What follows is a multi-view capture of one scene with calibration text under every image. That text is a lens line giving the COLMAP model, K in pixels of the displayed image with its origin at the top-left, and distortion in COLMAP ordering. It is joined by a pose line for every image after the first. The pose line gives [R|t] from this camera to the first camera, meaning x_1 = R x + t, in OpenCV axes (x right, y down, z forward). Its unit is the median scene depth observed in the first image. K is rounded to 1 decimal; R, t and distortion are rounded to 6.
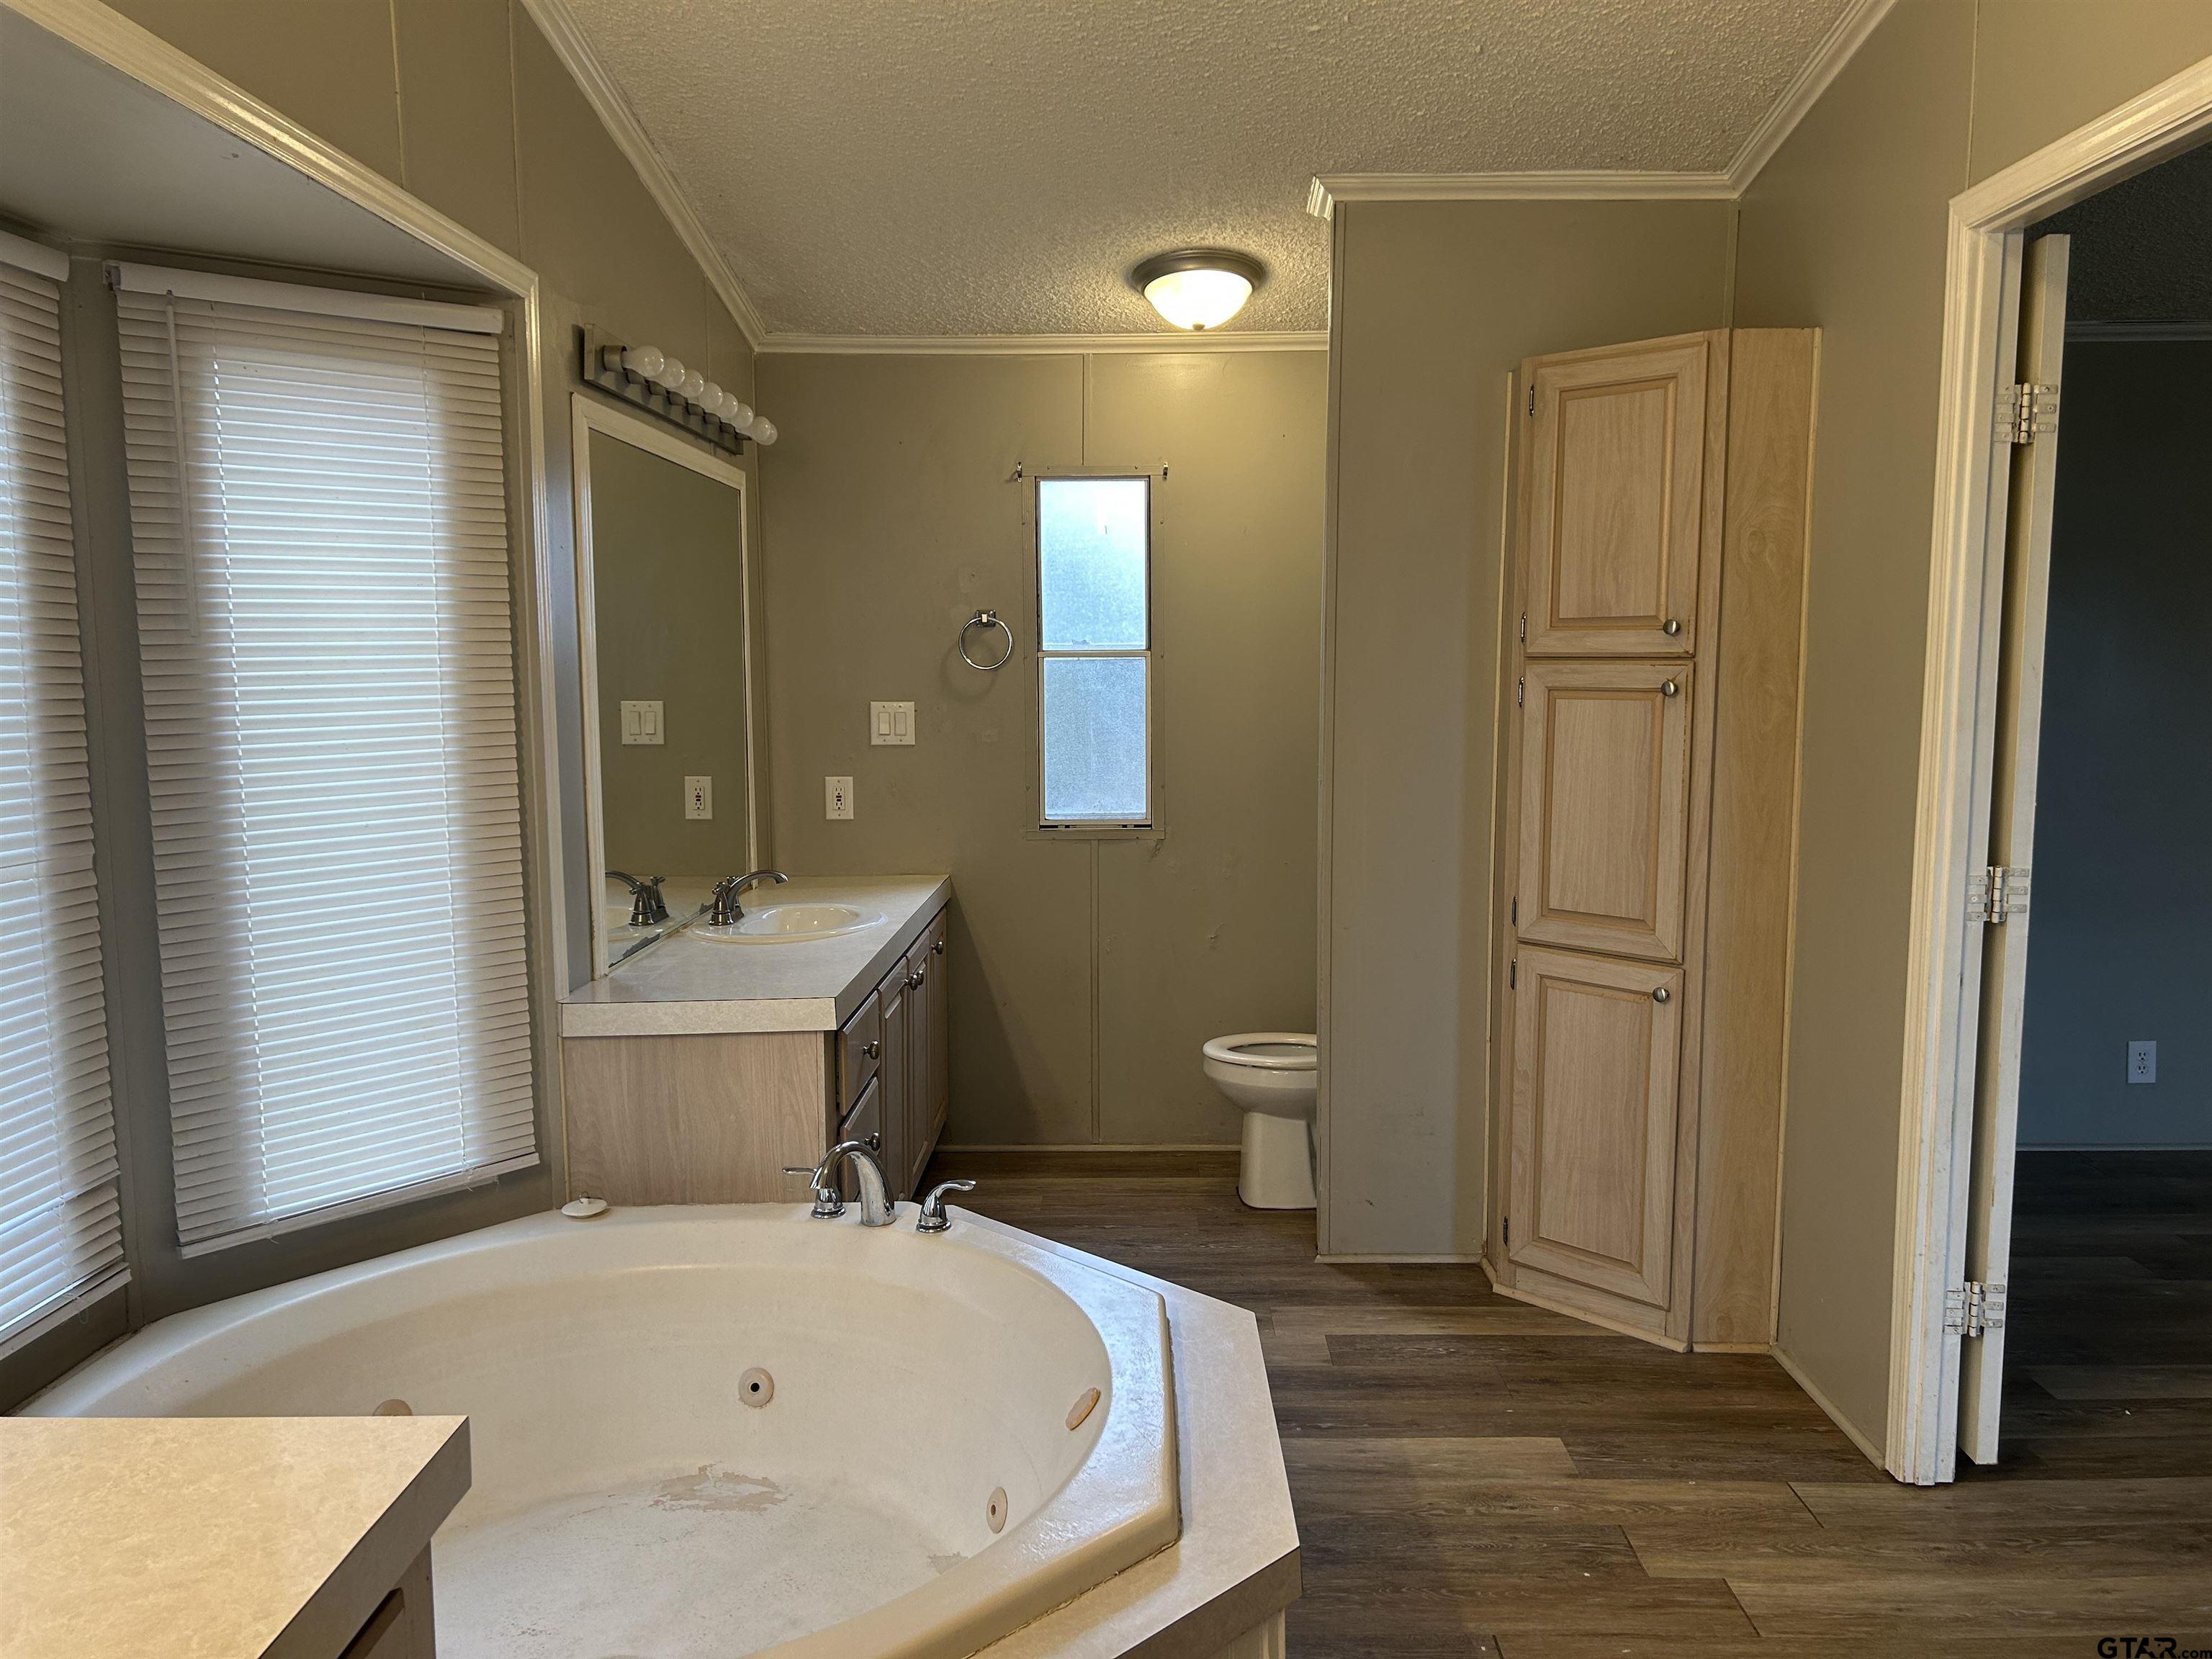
lens RADIAL K [[1657.2, 0, 1100.2], [0, 1657.2, 824.9], [0, 0, 1]] dist [0.070335, -0.076319]
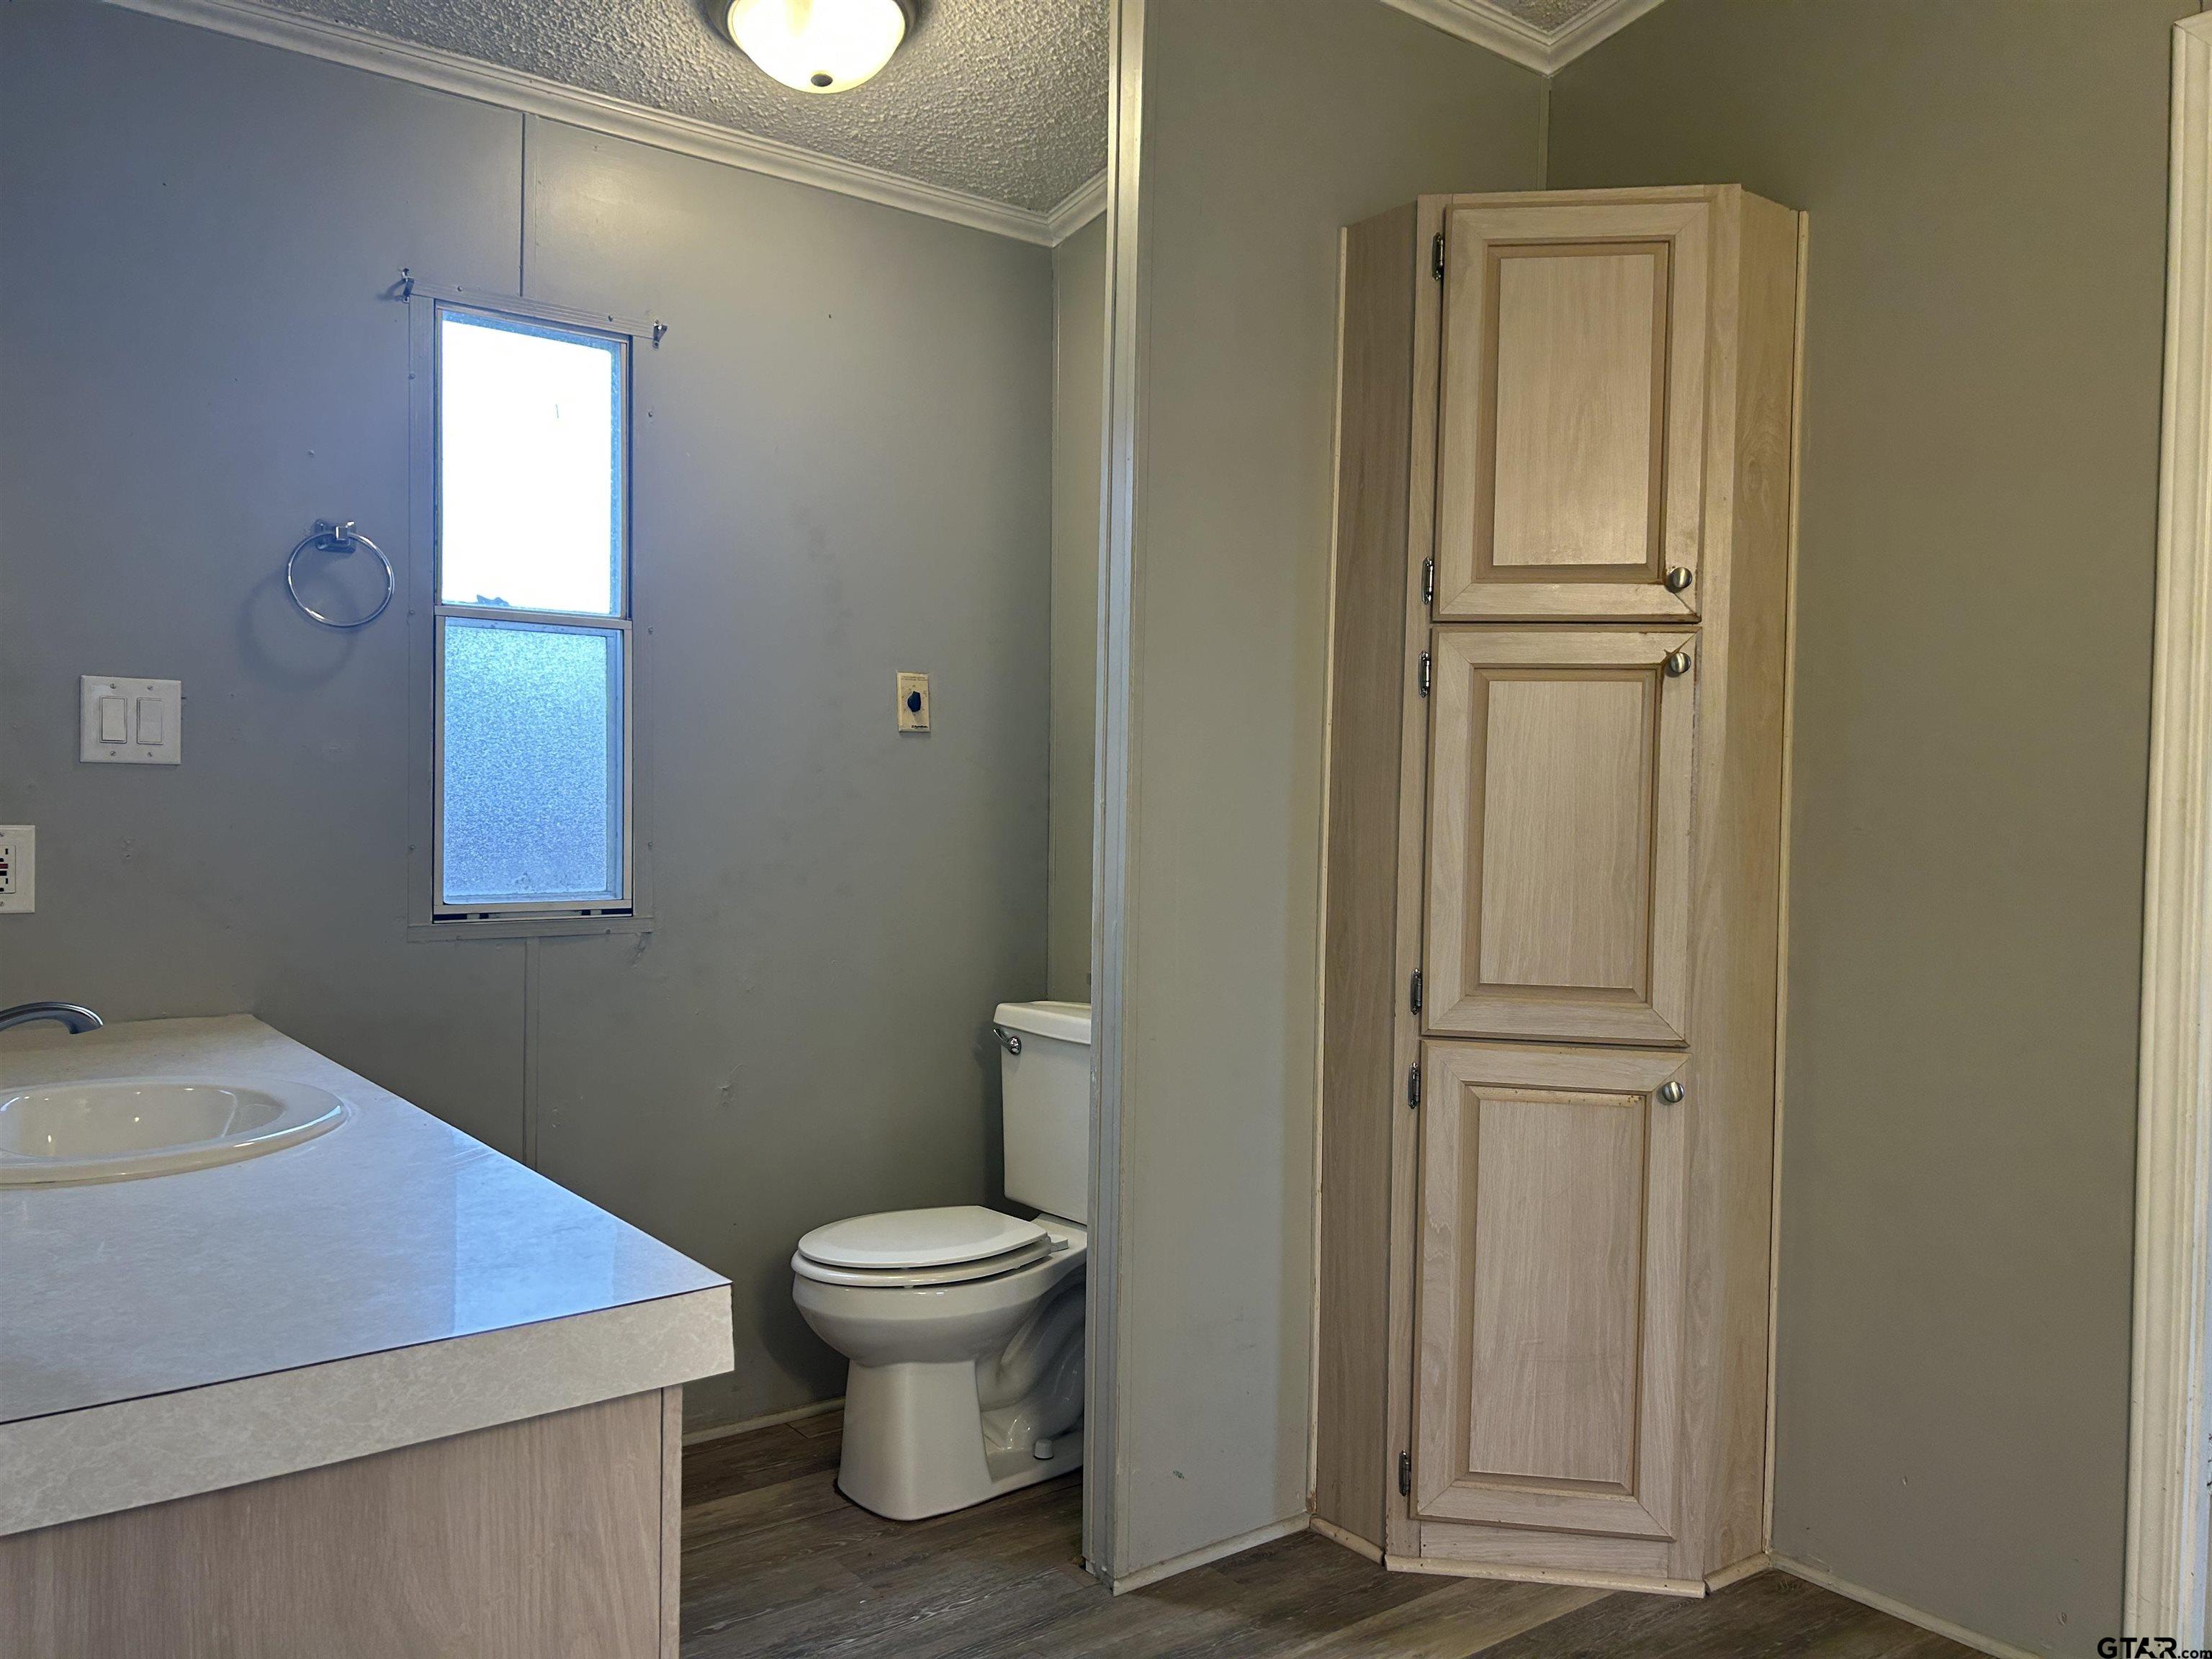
lens RADIAL K [[1657.2, 0, 1116.3], [0, 1657.2, 847.8], [0, 0, 1]] dist [0.070335, -0.076319]
pose [[0.782047, 0.002346, 0.623215, -0.278618], [0.043074, 0.997398, -0.057806, 0.027162], [-0.621729, 0.072052, 0.779911, 0.549838]]
